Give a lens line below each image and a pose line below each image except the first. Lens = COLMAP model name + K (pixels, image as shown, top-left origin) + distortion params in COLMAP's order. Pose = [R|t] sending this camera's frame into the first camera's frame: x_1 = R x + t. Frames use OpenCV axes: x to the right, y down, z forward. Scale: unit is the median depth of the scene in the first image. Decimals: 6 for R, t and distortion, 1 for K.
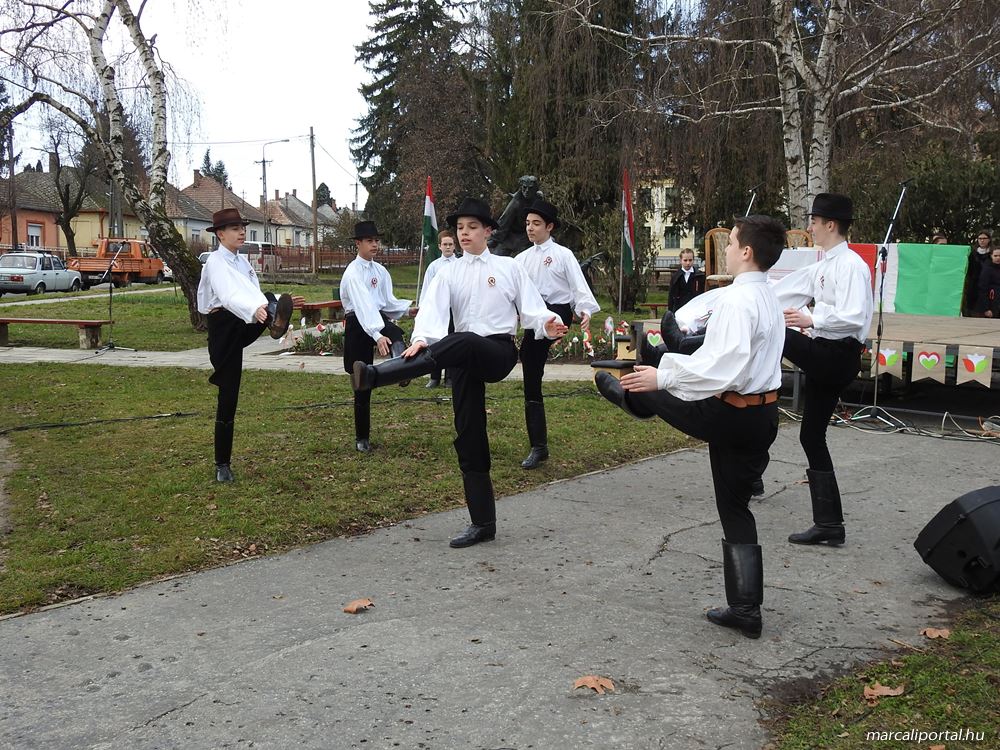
lens RADIAL K [[1155.1, 0, 500.0], [0, 1155.1, 375.0], [0, 0, 1]] dist [-0.008933, -0.014757]
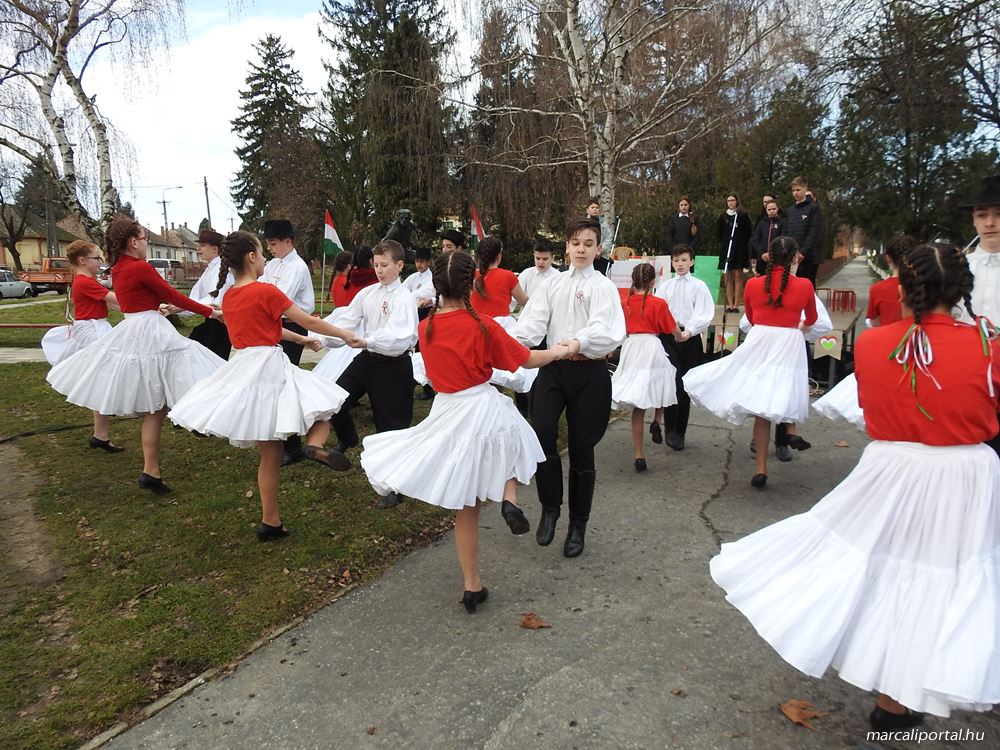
lens RADIAL K [[715.9, 0, 493.2], [0, 715.9, 377.8], [0, 0, 1]] dist [-0.001829, 0.001047]
pose [[0.972102, -0.047119, 0.229778, -0.070571], [0.035093, 0.997806, 0.056148, -0.014062], [-0.231919, -0.046518, 0.971622, 0.123343]]
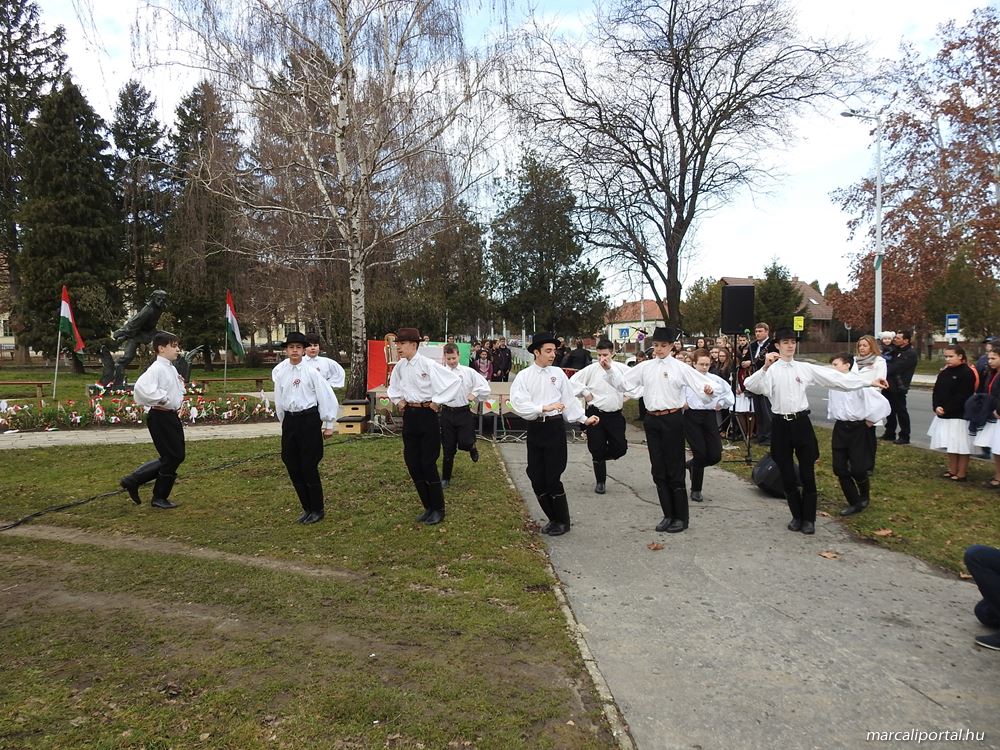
lens RADIAL K [[715.9, 0, 493.2], [0, 715.9, 377.8], [0, 0, 1]] dist [-0.001829, 0.001047]
pose [[0.704039, -0.034640, 0.709316, -0.296676], [0.070417, 0.997293, -0.021189, -0.019347], [-0.706661, 0.064865, 0.704573, 0.104568]]
